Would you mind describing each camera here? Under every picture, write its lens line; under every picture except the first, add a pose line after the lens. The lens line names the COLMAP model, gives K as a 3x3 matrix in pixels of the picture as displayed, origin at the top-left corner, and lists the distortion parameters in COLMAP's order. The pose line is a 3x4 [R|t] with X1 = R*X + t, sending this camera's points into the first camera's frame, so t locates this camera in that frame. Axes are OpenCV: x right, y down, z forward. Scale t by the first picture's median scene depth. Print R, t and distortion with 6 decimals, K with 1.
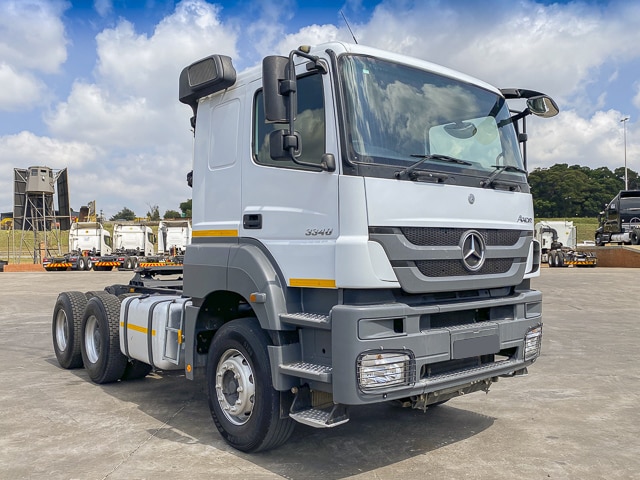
lens RADIAL K [[489.3, 0, 321.4], [0, 489.3, 237.0], [0, 0, 1]] dist [0.052609, -0.063415]
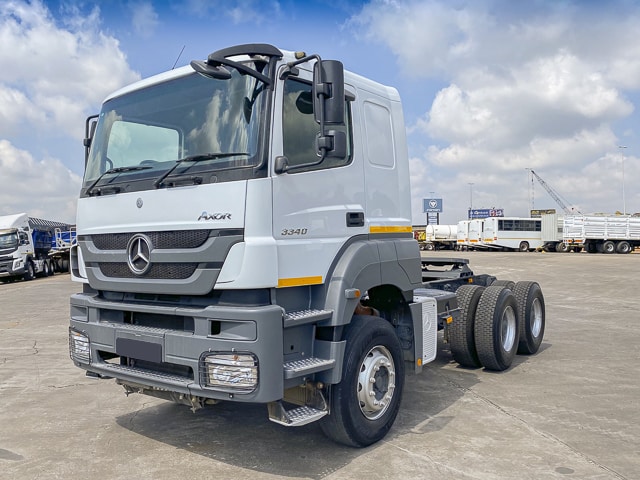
lens RADIAL K [[489.3, 0, 321.4], [0, 489.3, 237.0], [0, 0, 1]] dist [0.052609, -0.063415]
pose [[0.369878, -0.016865, -0.928927, 1.363191], [0.037257, 0.999300, -0.003308, 0.009340], [0.928333, -0.033386, 0.370247, 0.959178]]
